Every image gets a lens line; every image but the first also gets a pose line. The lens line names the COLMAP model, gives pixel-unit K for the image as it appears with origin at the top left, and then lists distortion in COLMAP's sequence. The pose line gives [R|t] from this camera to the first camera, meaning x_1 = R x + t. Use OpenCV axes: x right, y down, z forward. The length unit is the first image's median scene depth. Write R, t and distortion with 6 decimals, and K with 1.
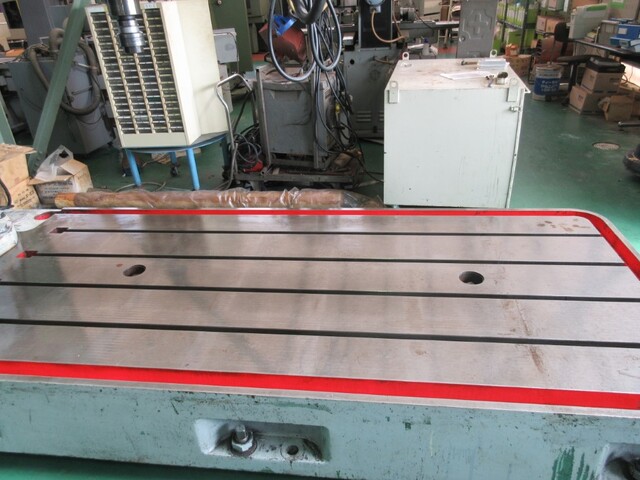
lens RADIAL K [[477.1, 0, 322.2], [0, 477.1, 239.7], [0, 0, 1]] dist [0.009495, -0.000216]
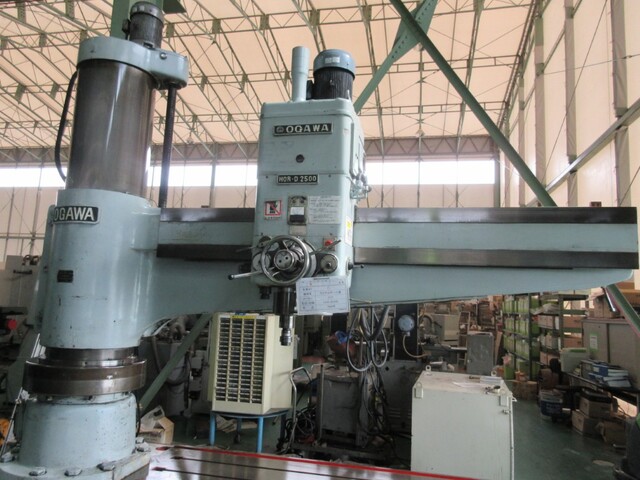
lens RADIAL K [[477.1, 0, 320.4], [0, 477.1, 243.1], [0, 0, 1]] dist [0.009495, -0.000216]
pose [[0.992406, 0.088449, -0.085481, -0.045252], [-0.121552, 0.811655, -0.571351, 0.142619], [0.018846, 0.577402, 0.816242, -0.323928]]
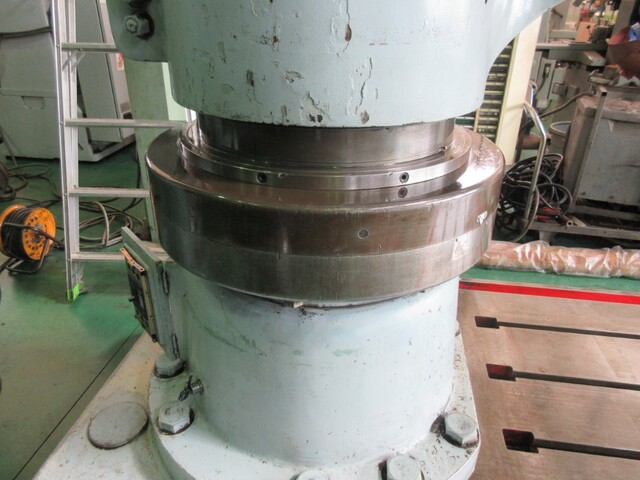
lens RADIAL K [[477.1, 0, 319.5], [0, 477.1, 240.9], [0, 0, 1]] dist [0.009495, -0.000216]
pose [[0.997484, 0.069864, 0.012005, -0.517117], [-0.069637, 0.997402, -0.018457, -0.067021], [-0.013264, 0.017575, 0.999758, 0.221883]]
